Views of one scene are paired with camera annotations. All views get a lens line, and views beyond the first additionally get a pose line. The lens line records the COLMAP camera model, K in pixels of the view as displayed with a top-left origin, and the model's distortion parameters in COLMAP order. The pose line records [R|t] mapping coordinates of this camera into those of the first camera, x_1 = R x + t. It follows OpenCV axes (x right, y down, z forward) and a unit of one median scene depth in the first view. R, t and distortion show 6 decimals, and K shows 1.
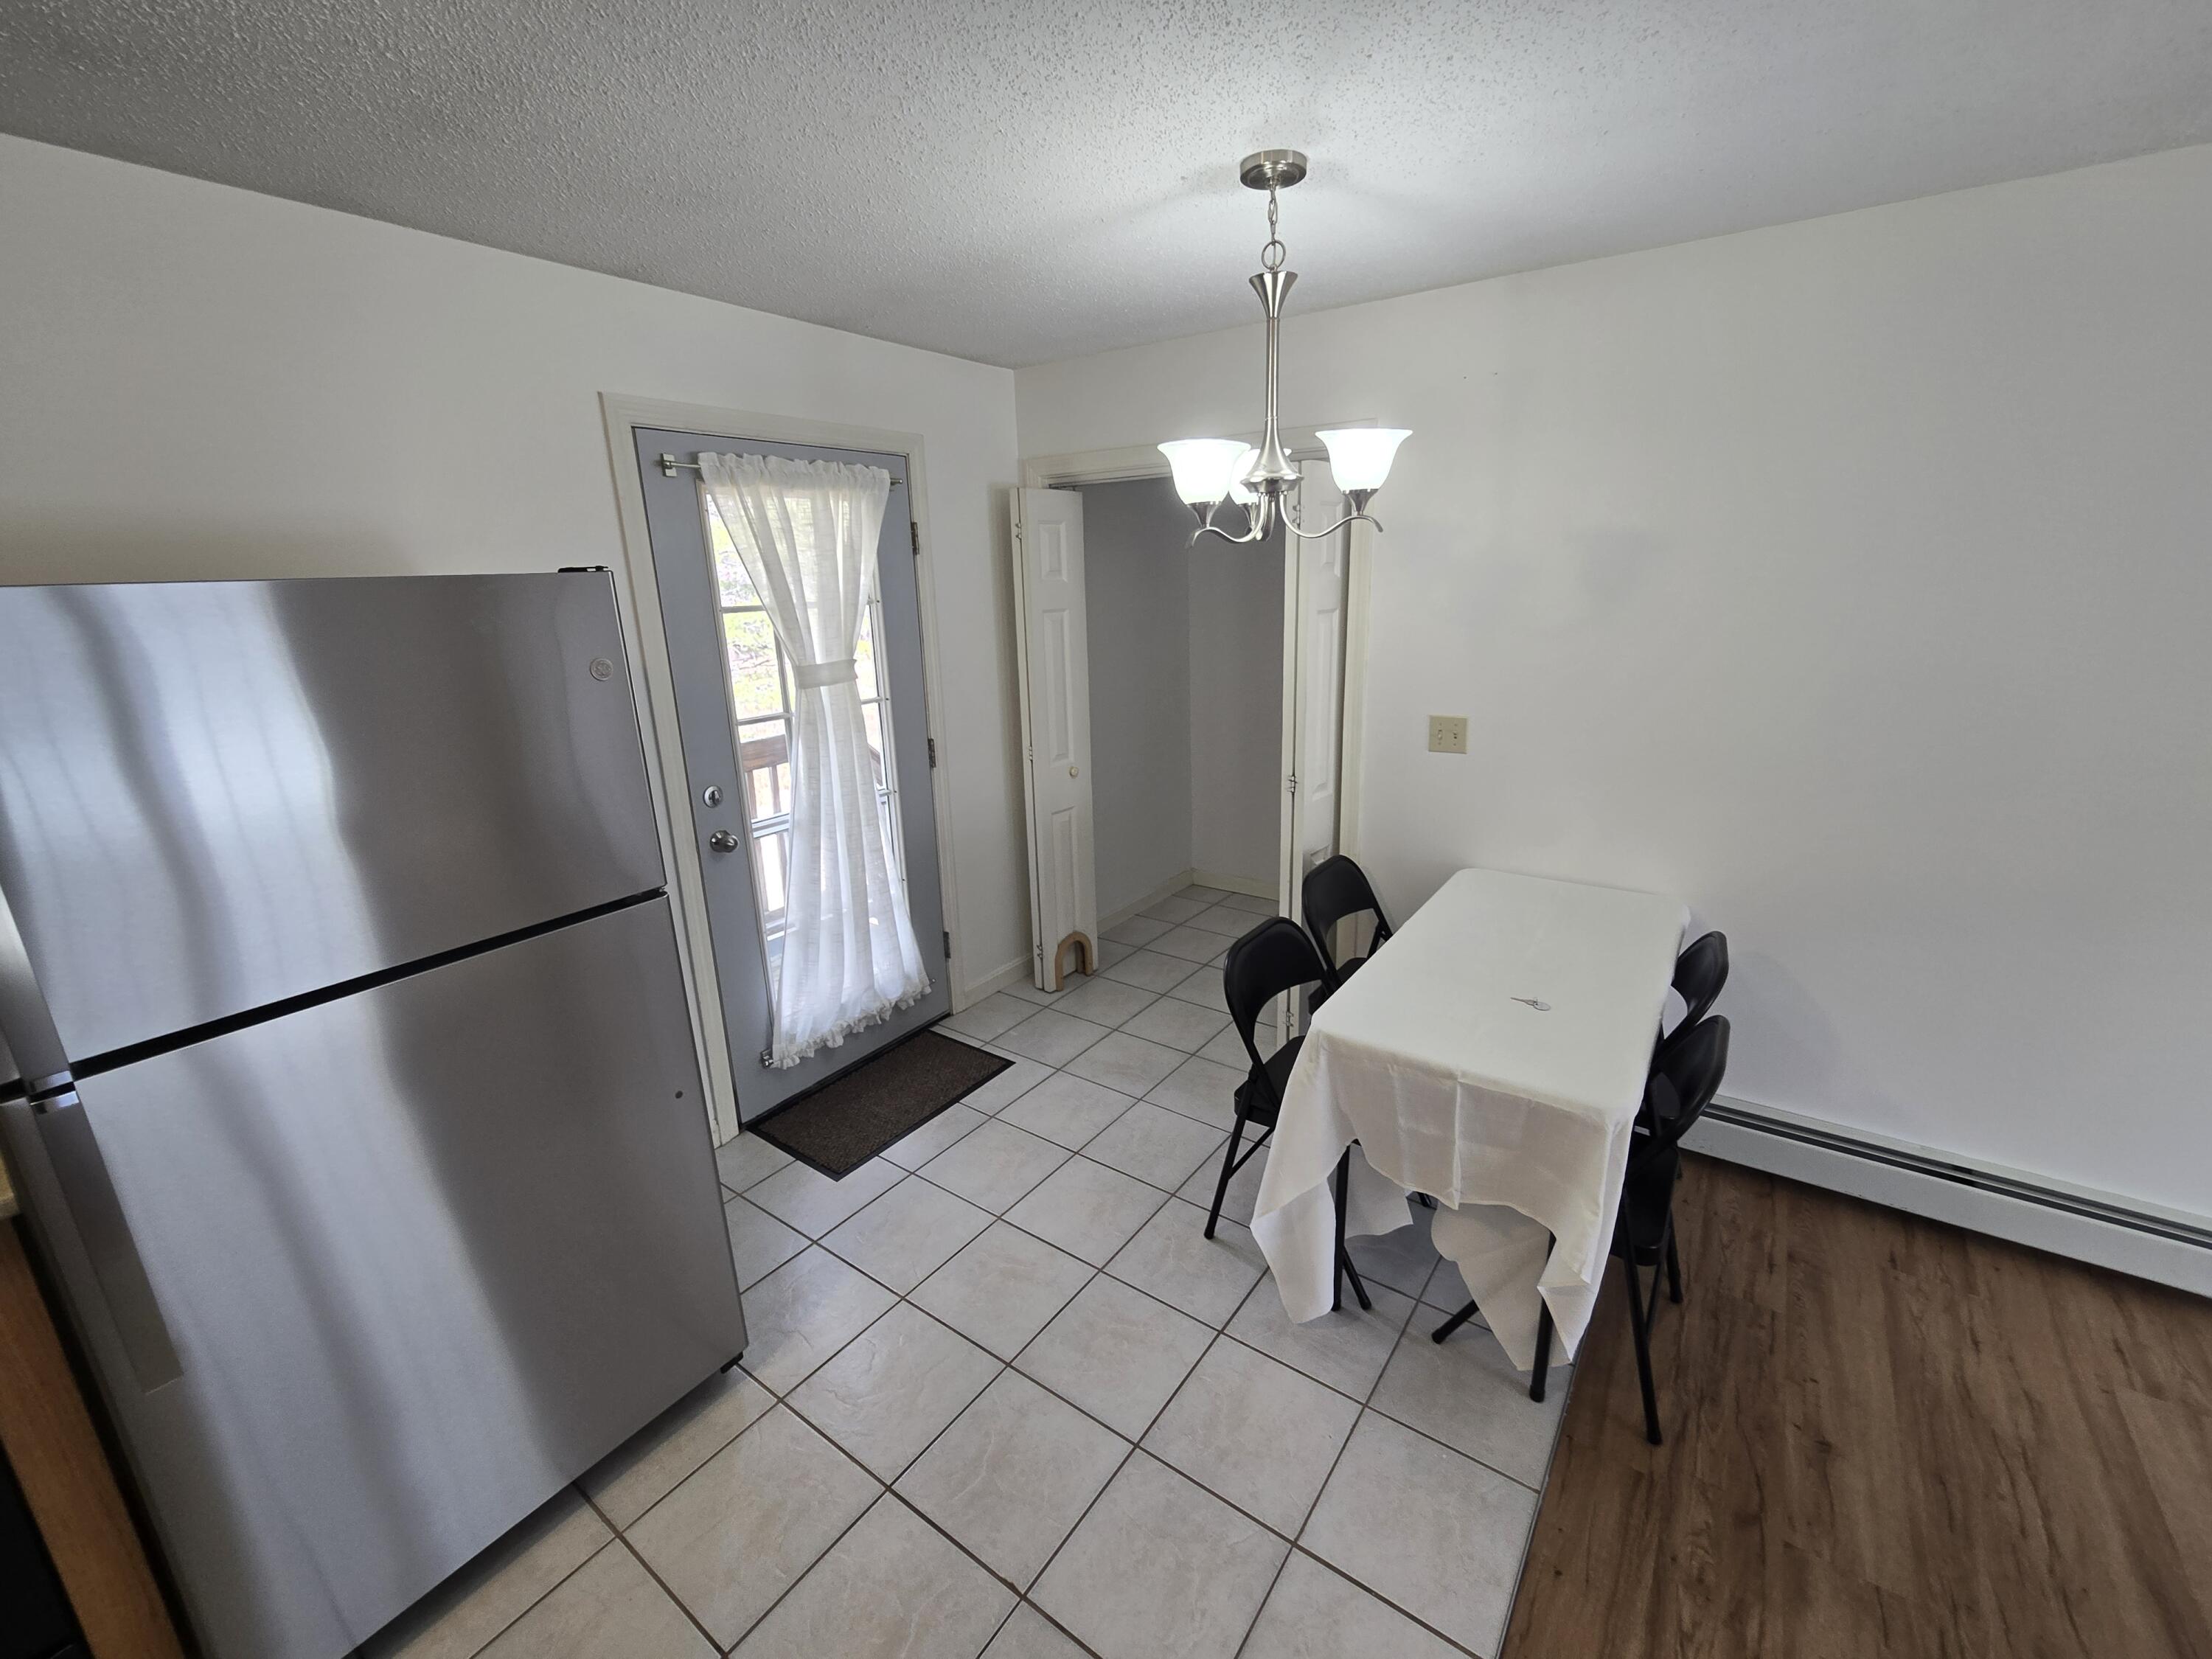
lens RADIAL K [[920.0, 0, 1110.1], [0, 920.0, 796.0], [0, 0, 1]] dist [-0.000642, -0.000124]
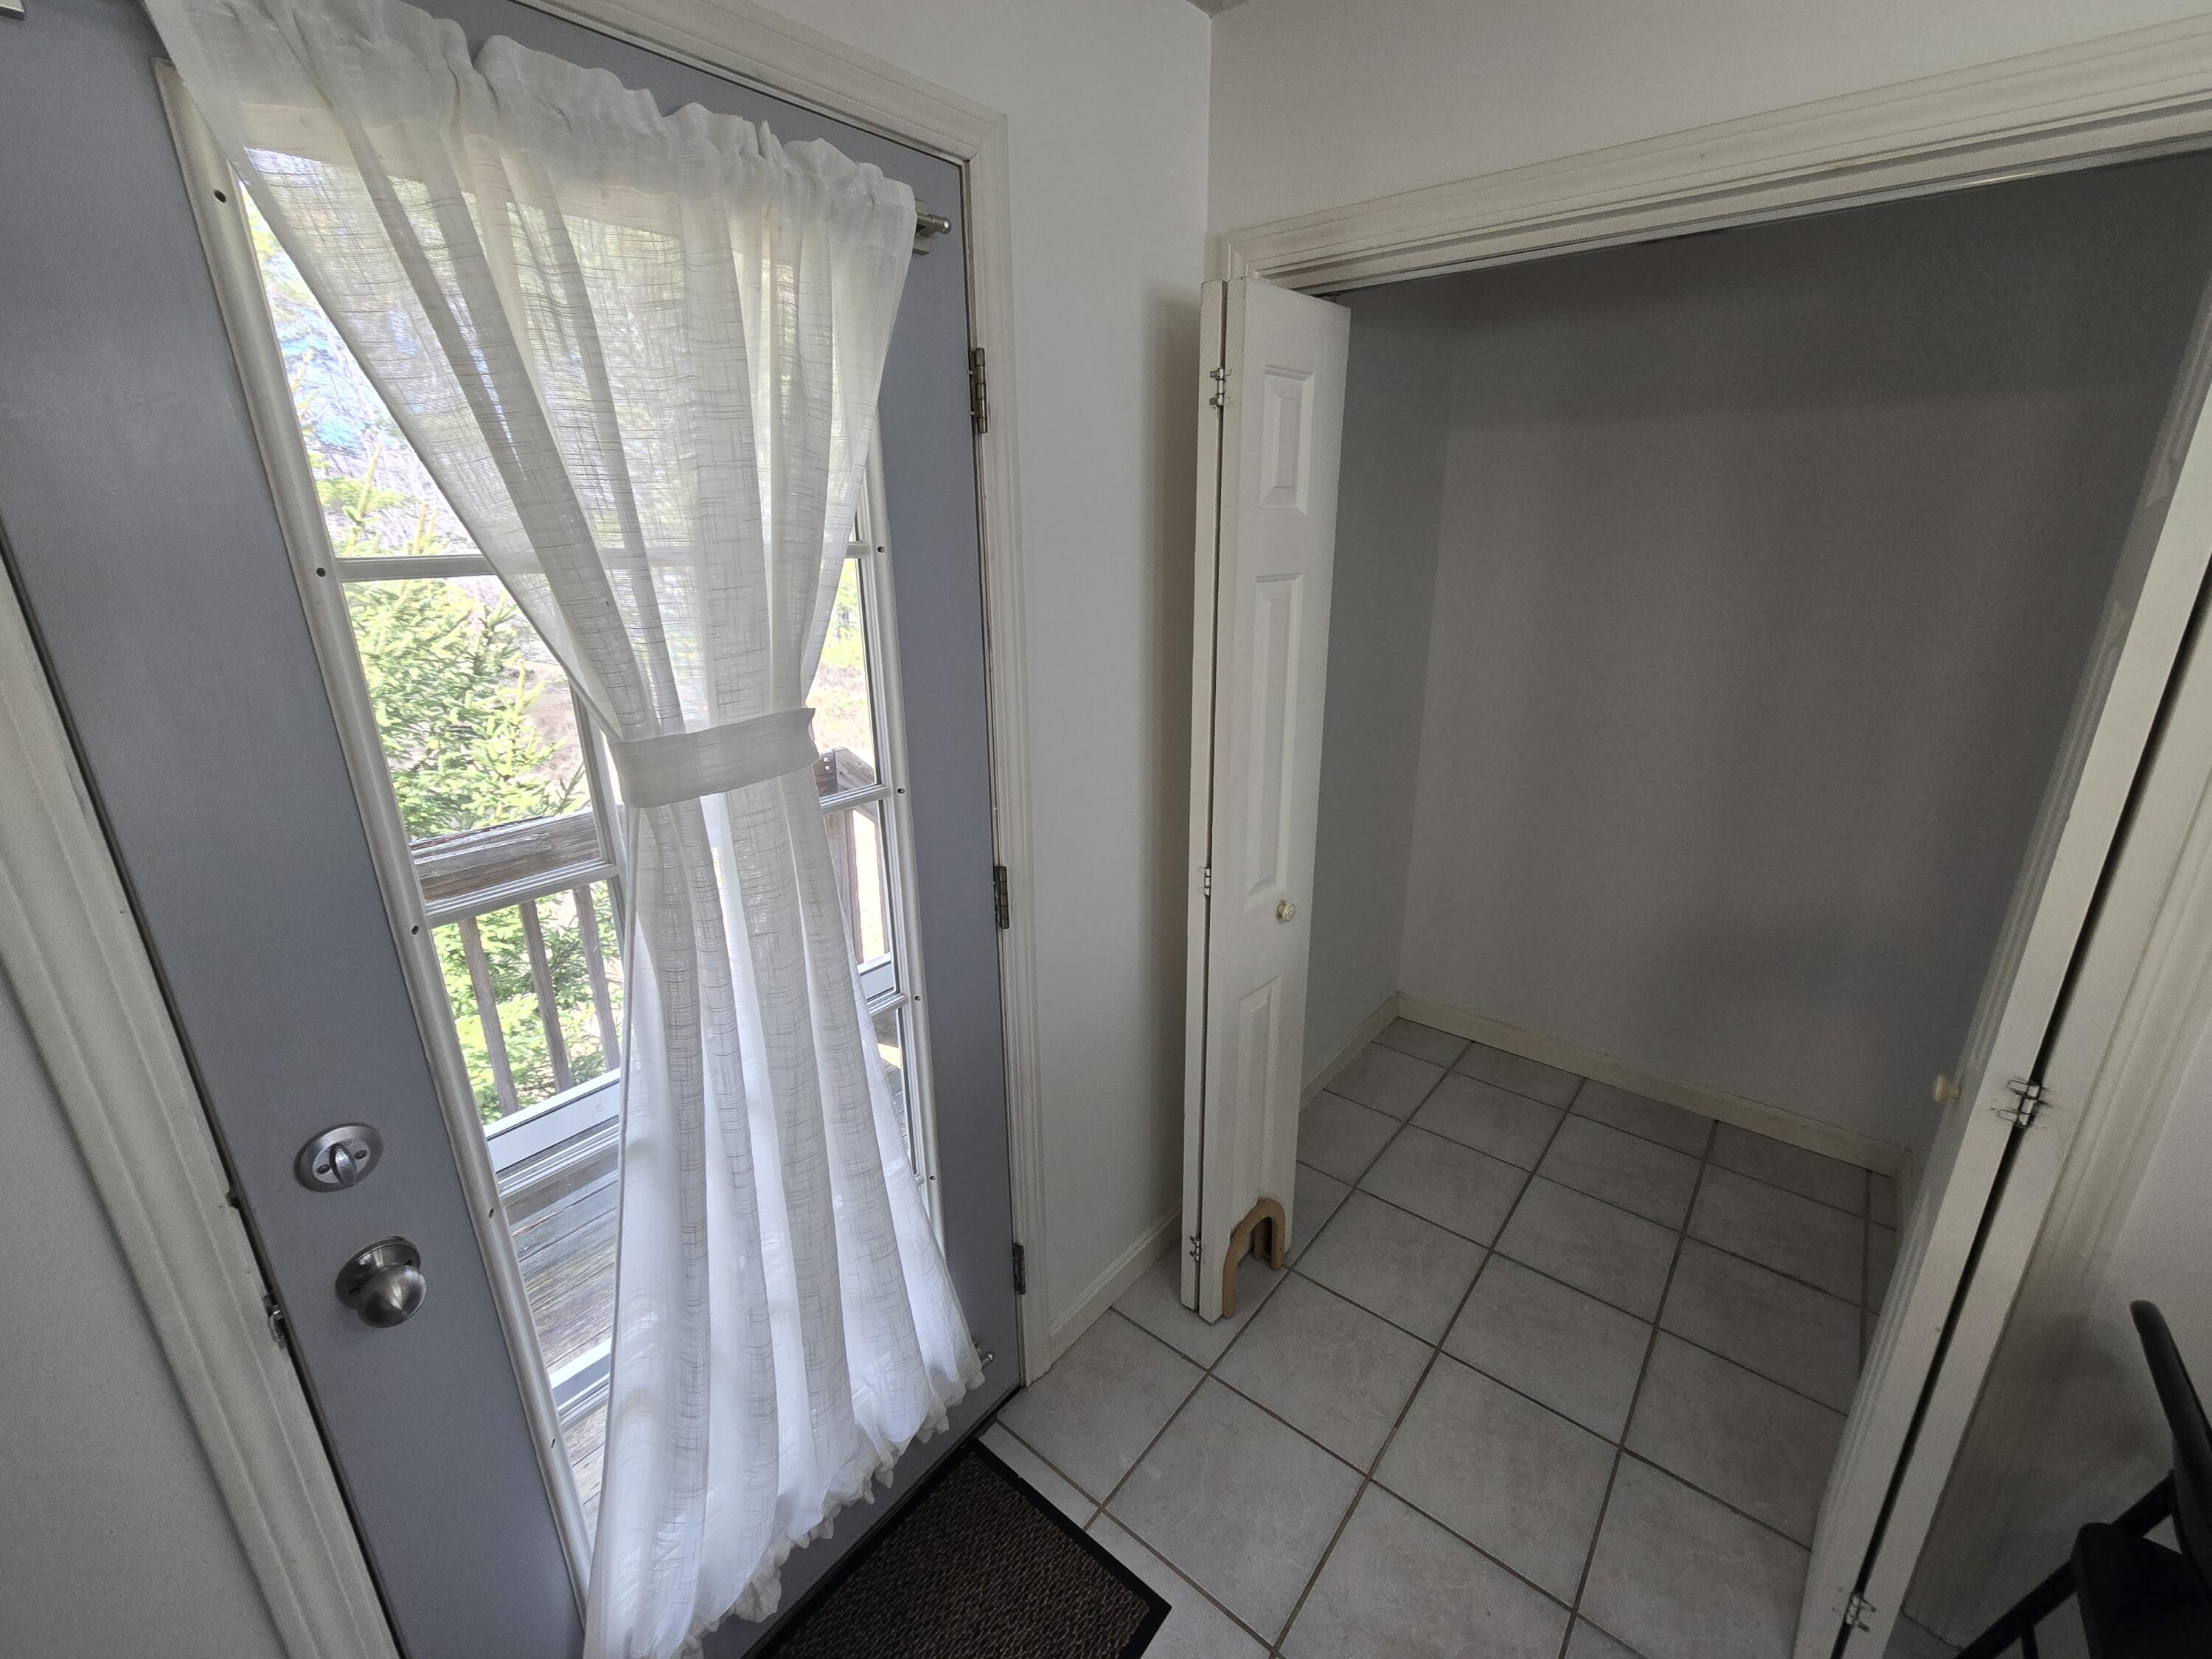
lens RADIAL K [[920.0, 0, 1110.1], [0, 920.0, 796.0], [0, 0, 1]] dist [-0.000642, -0.000124]
pose [[0.998367, 0.034869, -0.045257, -0.127120], [-0.032508, 0.998123, 0.051891, -0.124316], [0.046982, -0.050335, 0.997627, 0.581026]]
